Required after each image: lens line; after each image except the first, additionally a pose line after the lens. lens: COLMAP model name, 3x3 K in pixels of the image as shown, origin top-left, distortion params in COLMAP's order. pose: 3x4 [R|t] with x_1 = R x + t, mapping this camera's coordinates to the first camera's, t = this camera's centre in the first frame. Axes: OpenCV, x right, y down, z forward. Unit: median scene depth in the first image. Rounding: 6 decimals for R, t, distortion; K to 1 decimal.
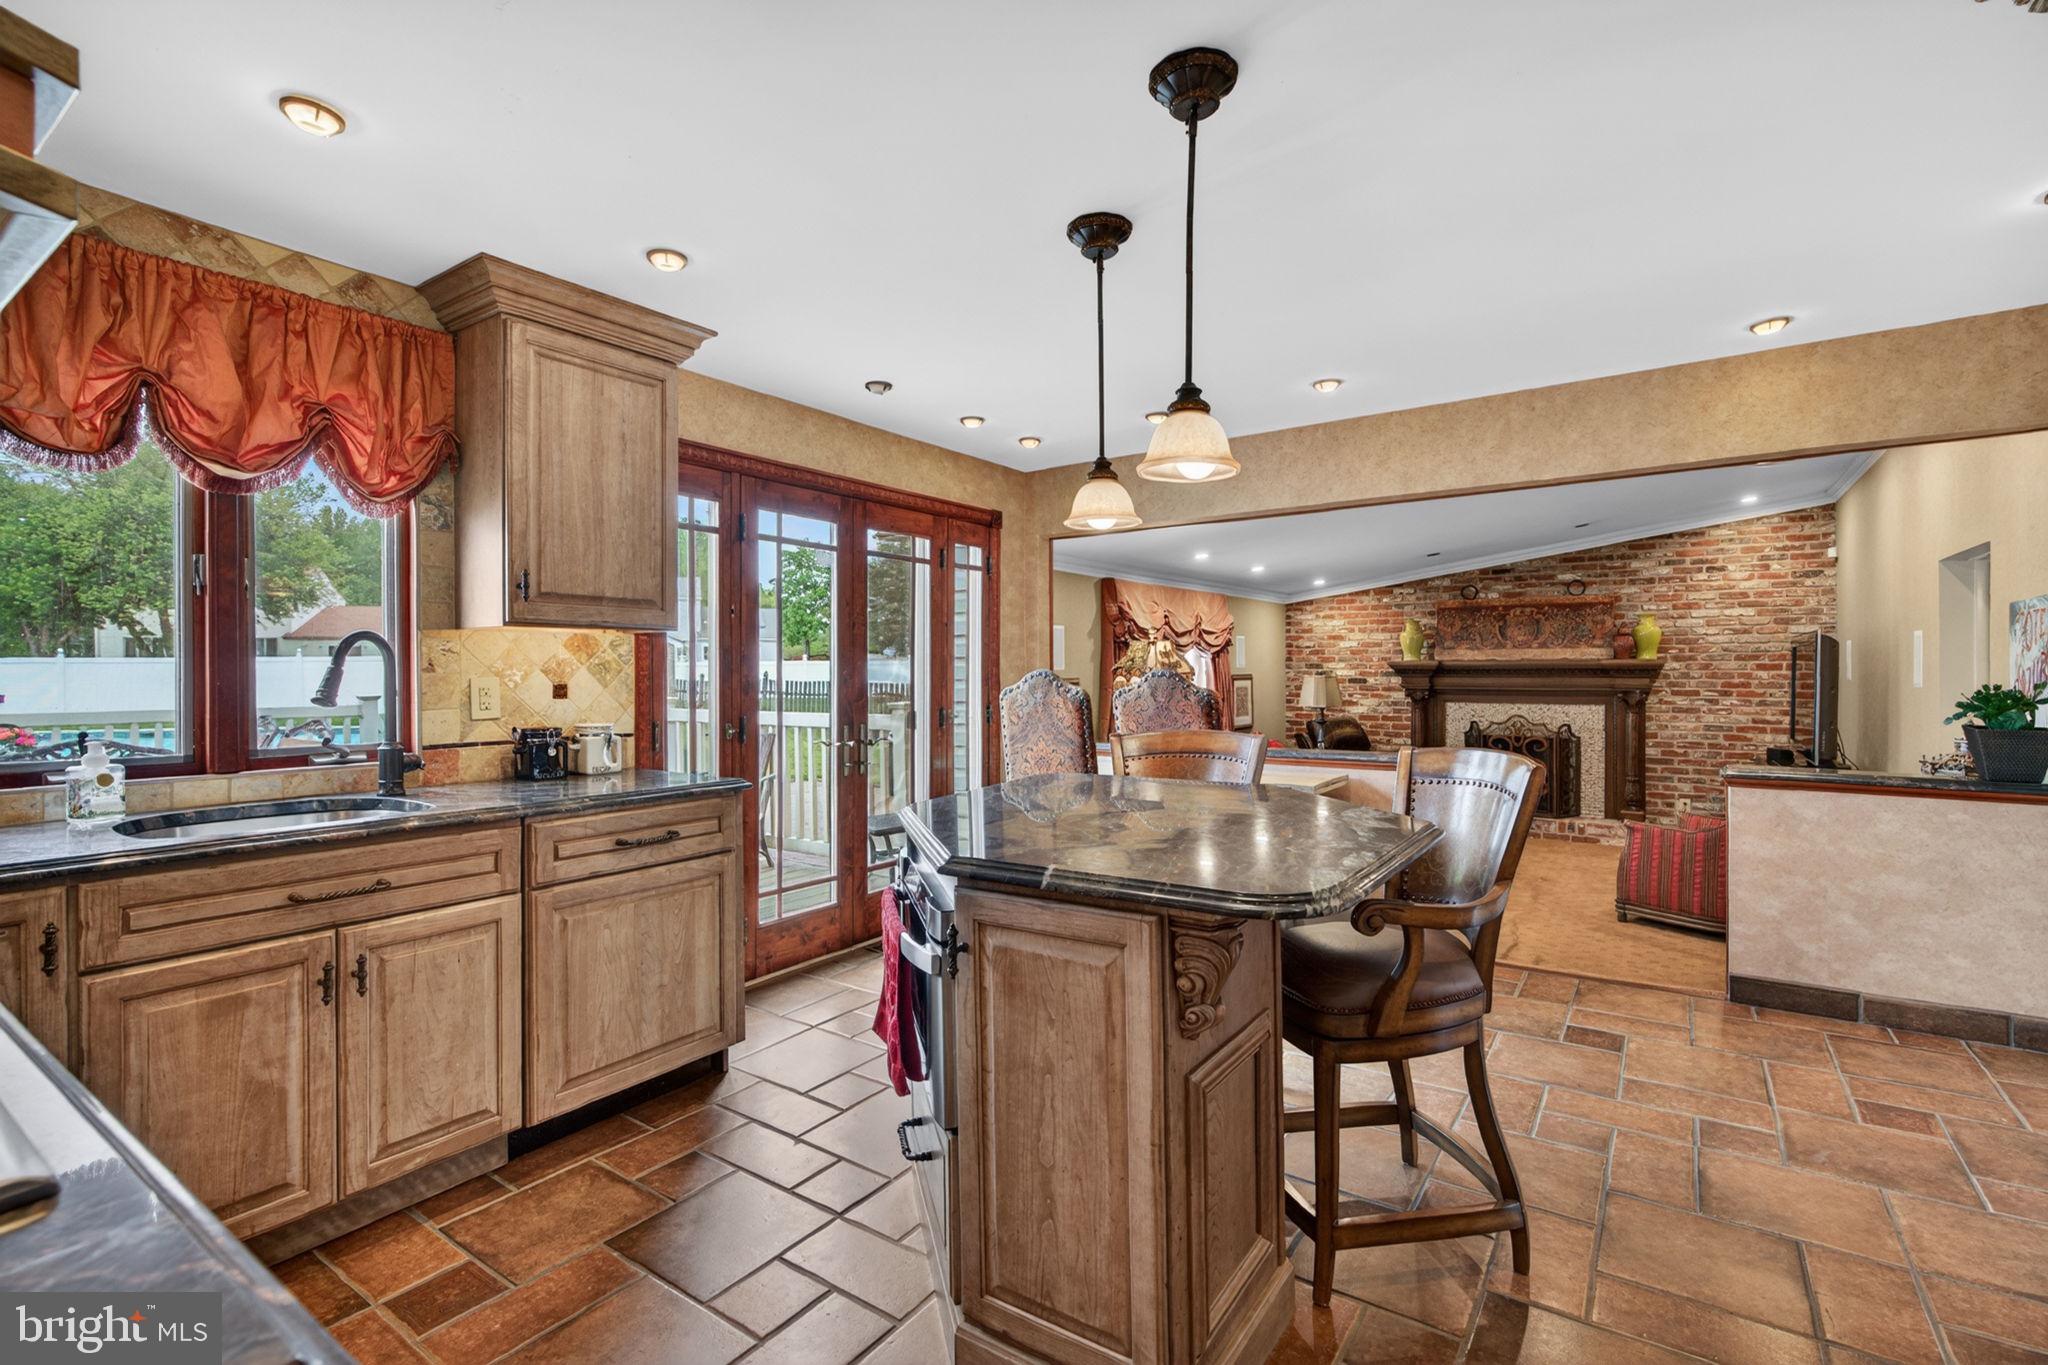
lens RADIAL K [[914.0, 0, 1044.6], [0, 914.0, 678.7], [0, 0, 1]] dist [-0.001821, 0.000417]
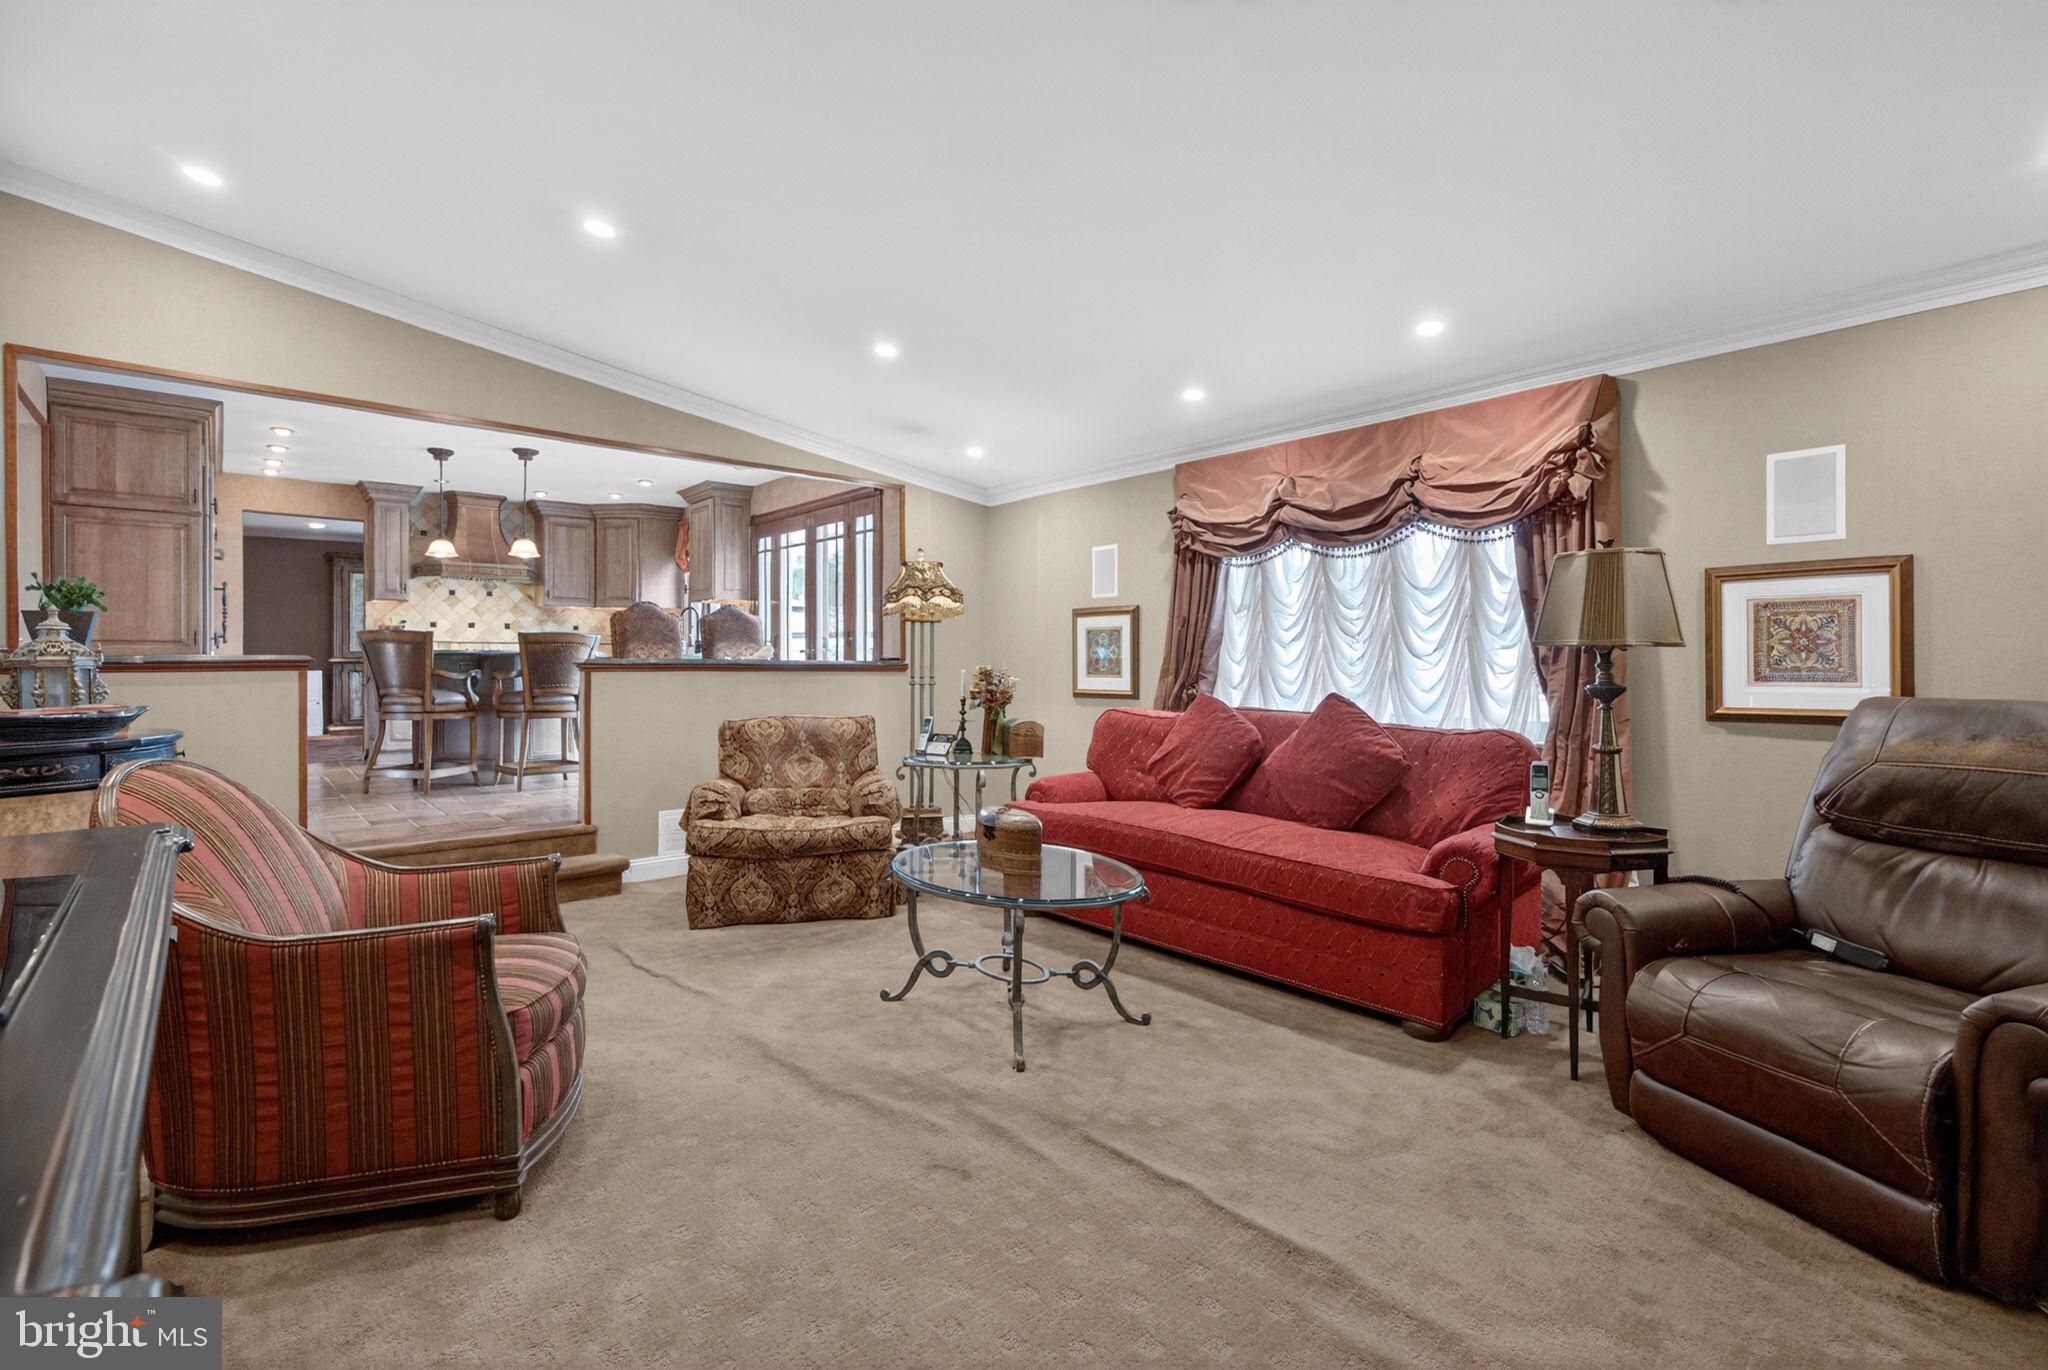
lens RADIAL K [[914.0, 0, 1031.6], [0, 914.0, 674.8], [0, 0, 1]] dist [-0.001821, 0.000417]
pose [[-0.240584, 0.012351, -0.970550, 0.672297], [-0.011955, 0.999805, 0.015686, 0.039770], [0.970555, 0.015377, -0.240390, 0.881782]]
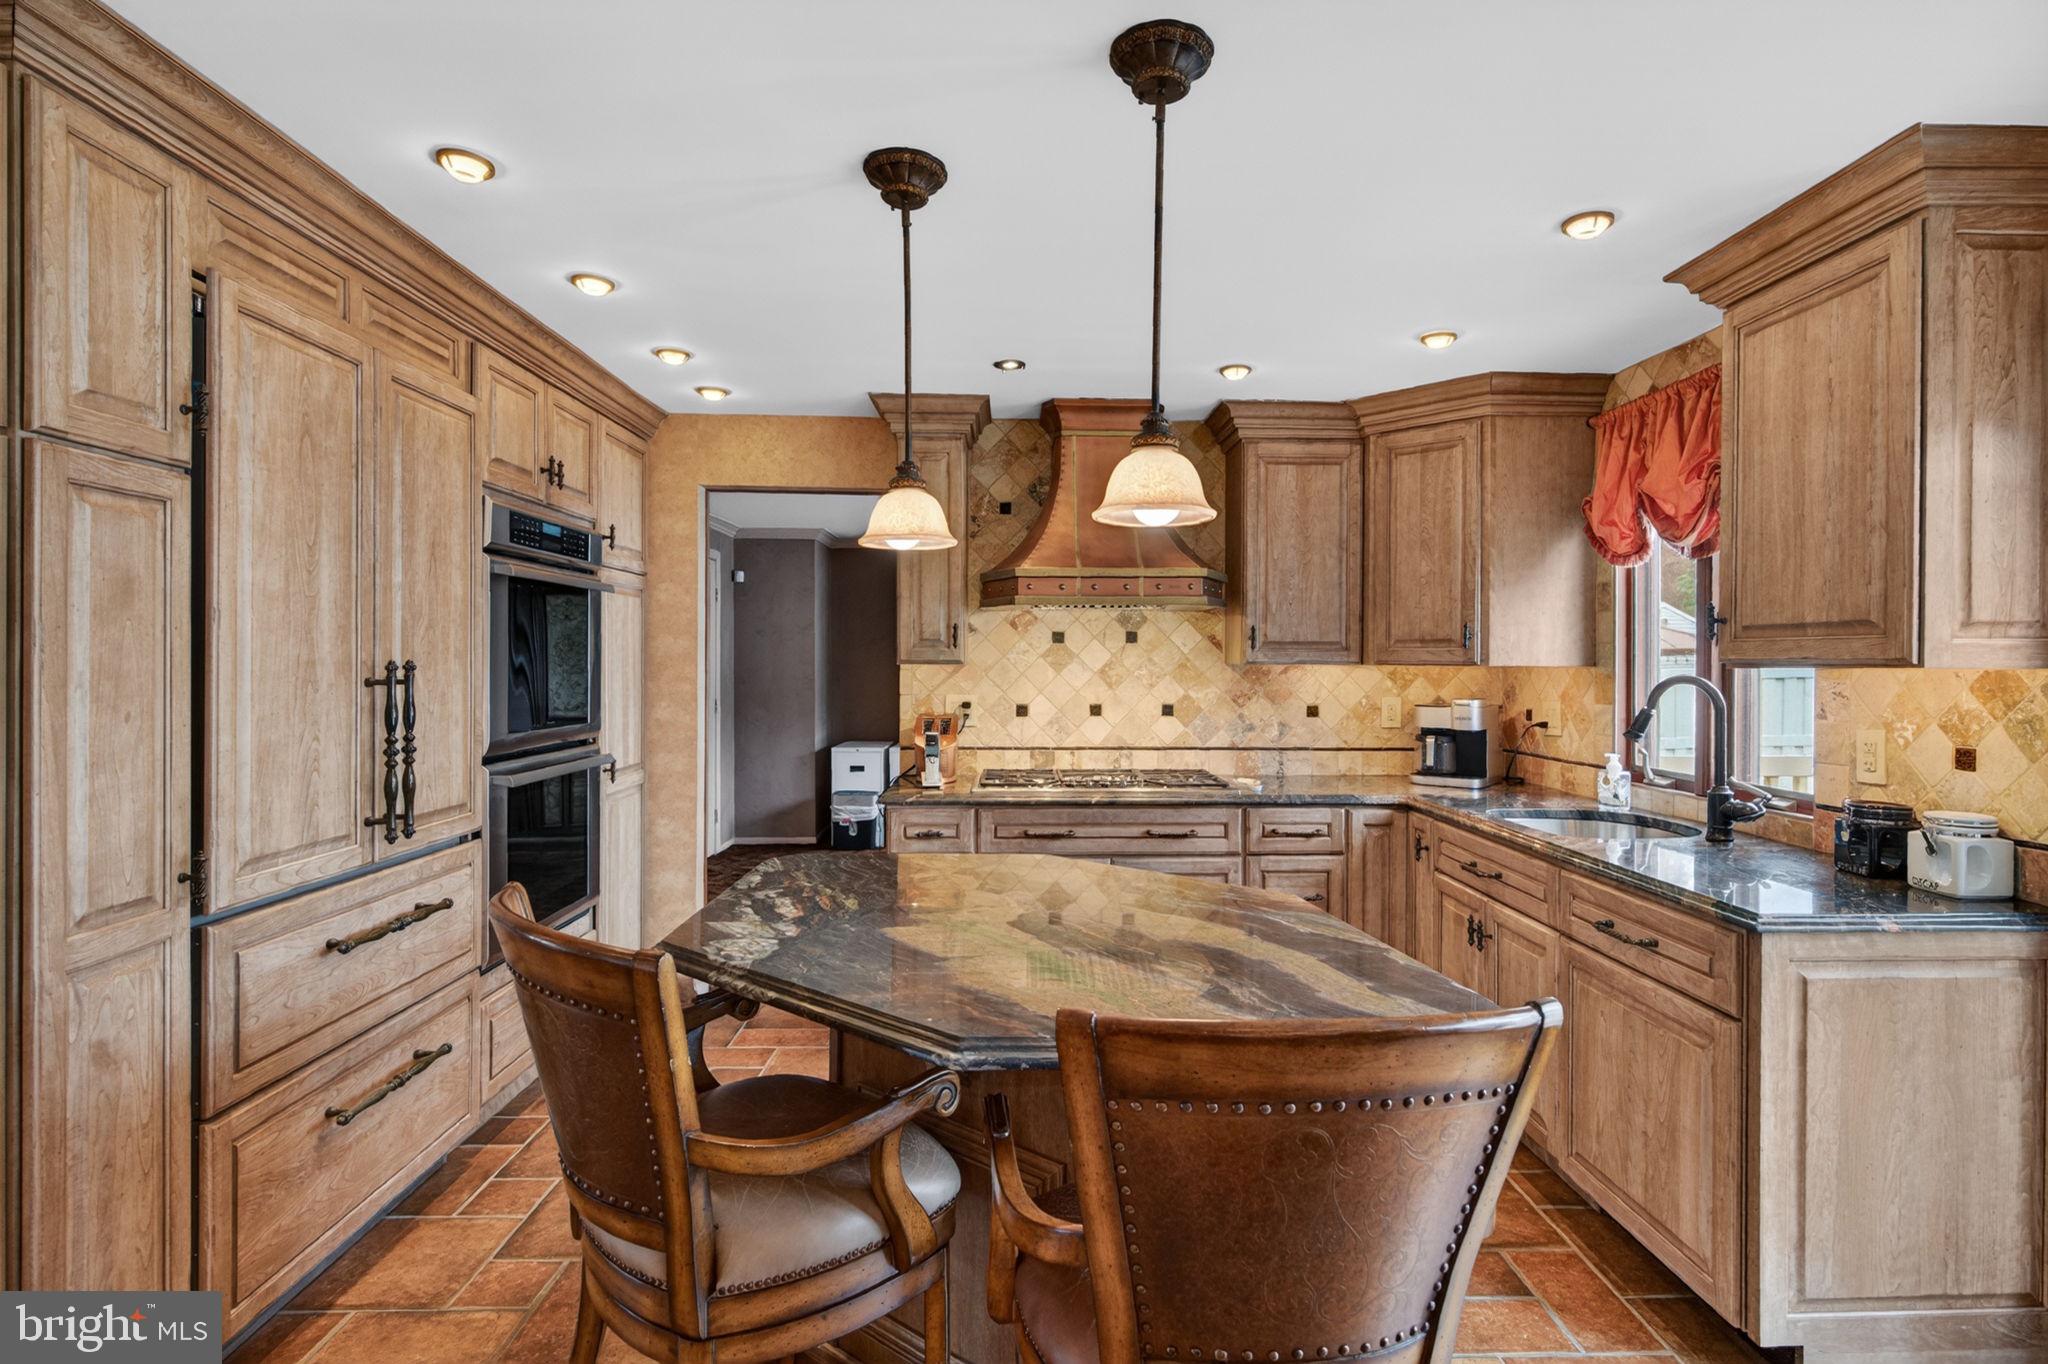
lens RADIAL K [[983.5, 0, 1062.2], [0, 983.5, 667.2], [0, 0, 1]] dist [-0.002999, 0.001632]
pose [[-0.794076, 0.000120, -0.607819, 0.143146], [-0.010509, 0.999848, 0.013926, -0.019245], [0.607728, 0.017445, -0.793954, 0.406028]]
